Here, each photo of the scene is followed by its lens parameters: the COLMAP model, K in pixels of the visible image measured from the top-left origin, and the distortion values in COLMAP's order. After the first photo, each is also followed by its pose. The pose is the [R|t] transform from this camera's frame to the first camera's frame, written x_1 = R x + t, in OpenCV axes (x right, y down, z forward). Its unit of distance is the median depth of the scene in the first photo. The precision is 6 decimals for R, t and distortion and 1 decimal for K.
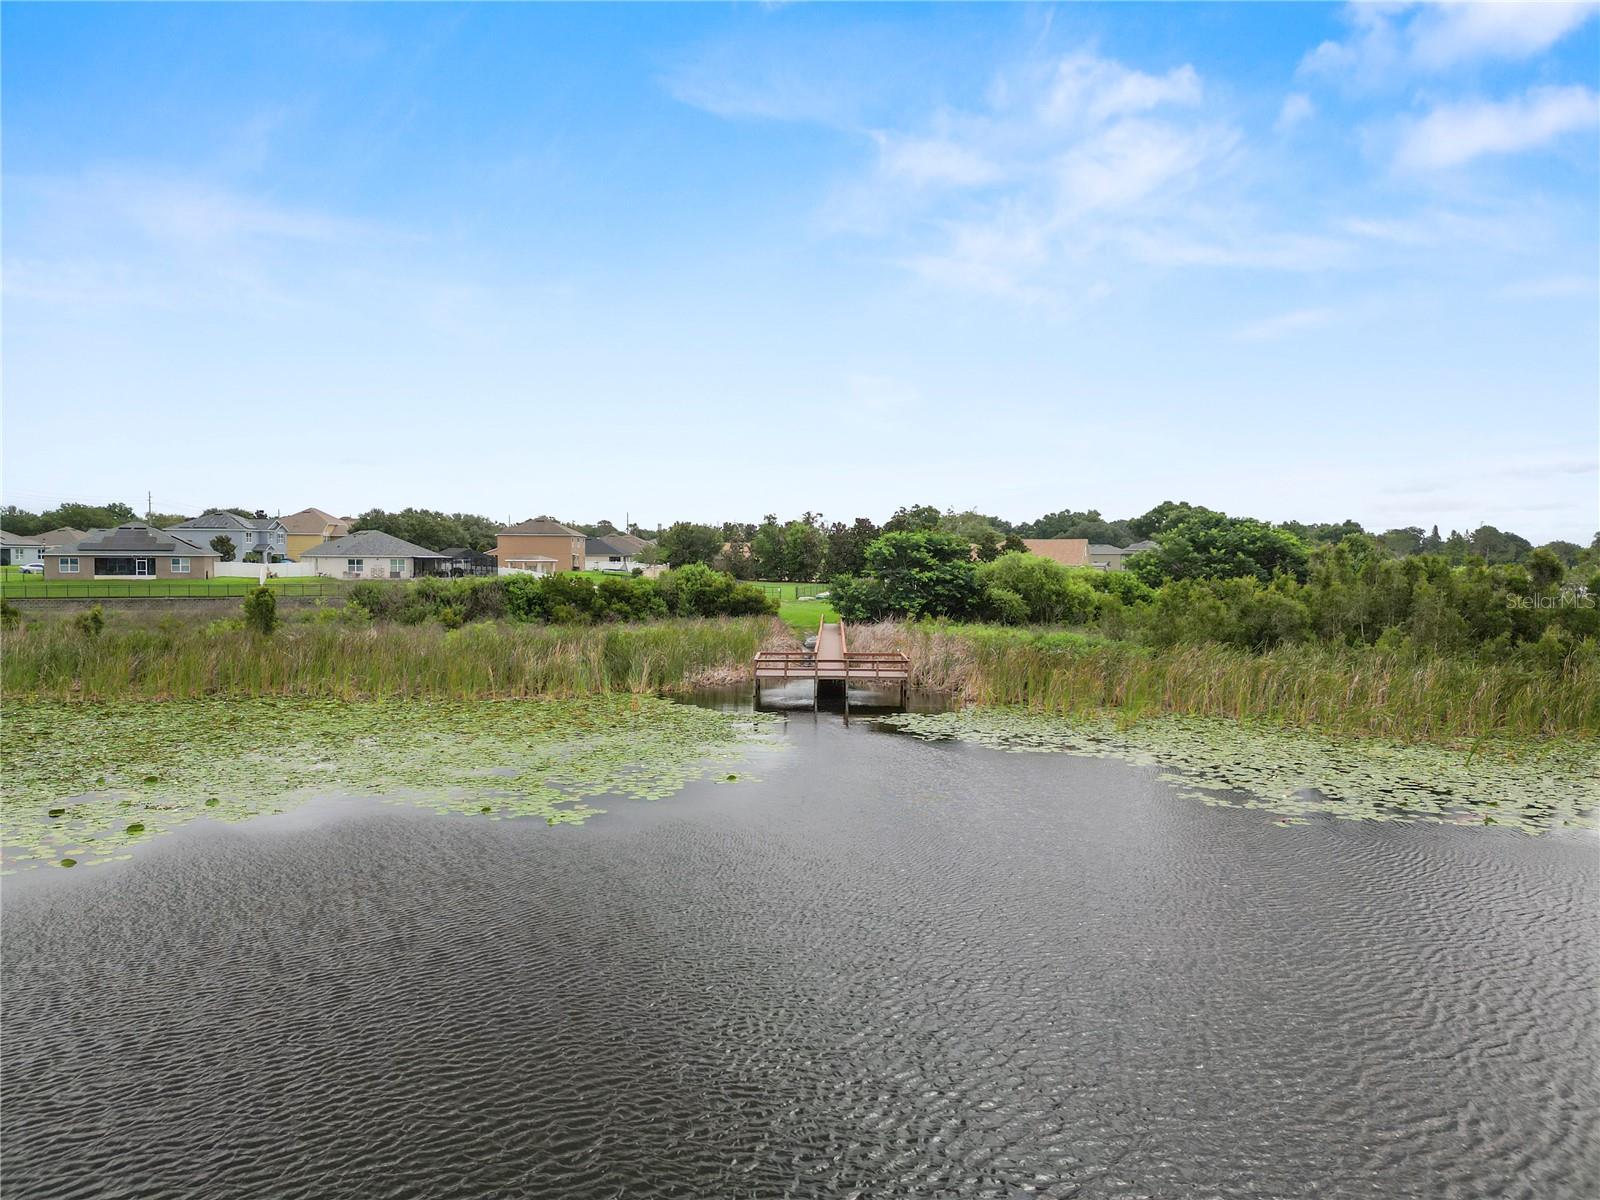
lens RADIAL K [[1101.5, 0, 800.0], [0, 1101.5, 600.0], [0, 0, 1]] dist [0.063084, -0.070148]
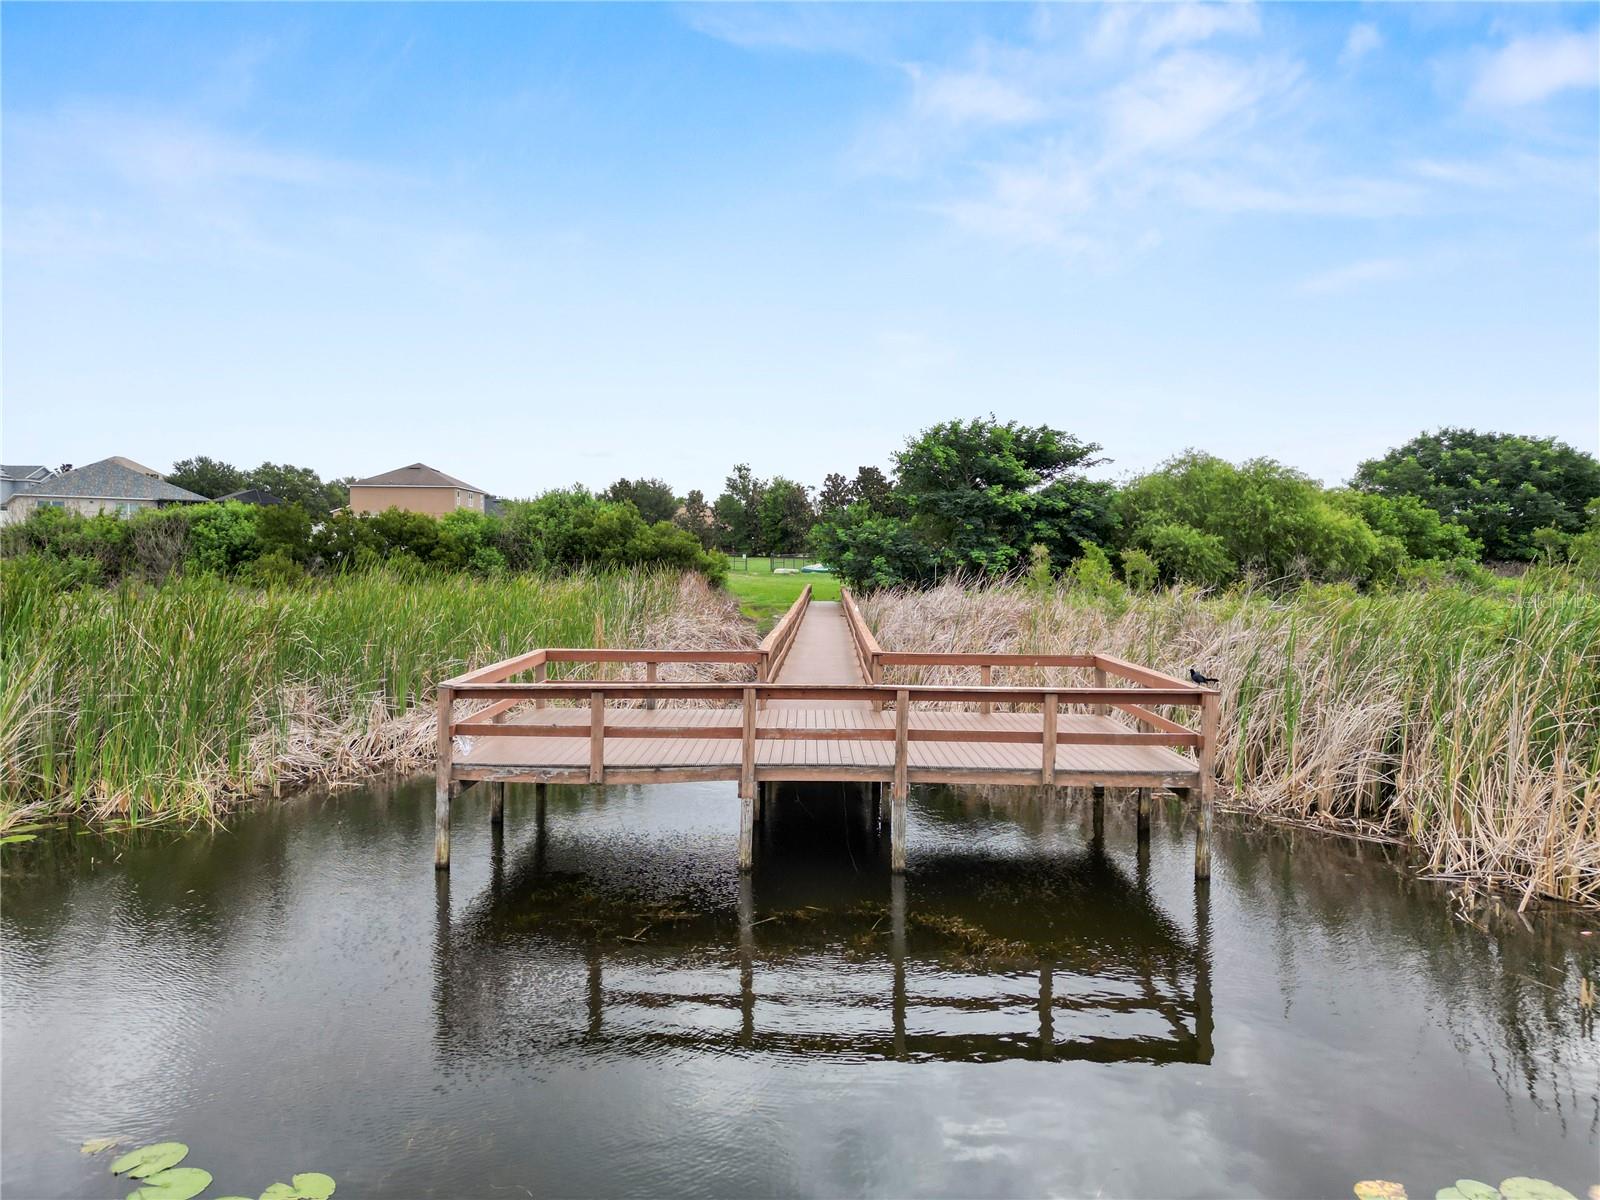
lens RADIAL K [[1101.5, 0, 800.0], [0, 1101.5, 600.0], [0, 0, 1]] dist [0.063084, -0.070148]
pose [[0.999985, 0.002057, 0.005086, 0.013942], [-0.002045, 0.999995, -0.002348, 0.023404], [-0.005091, 0.002337, 0.999984, 0.480740]]
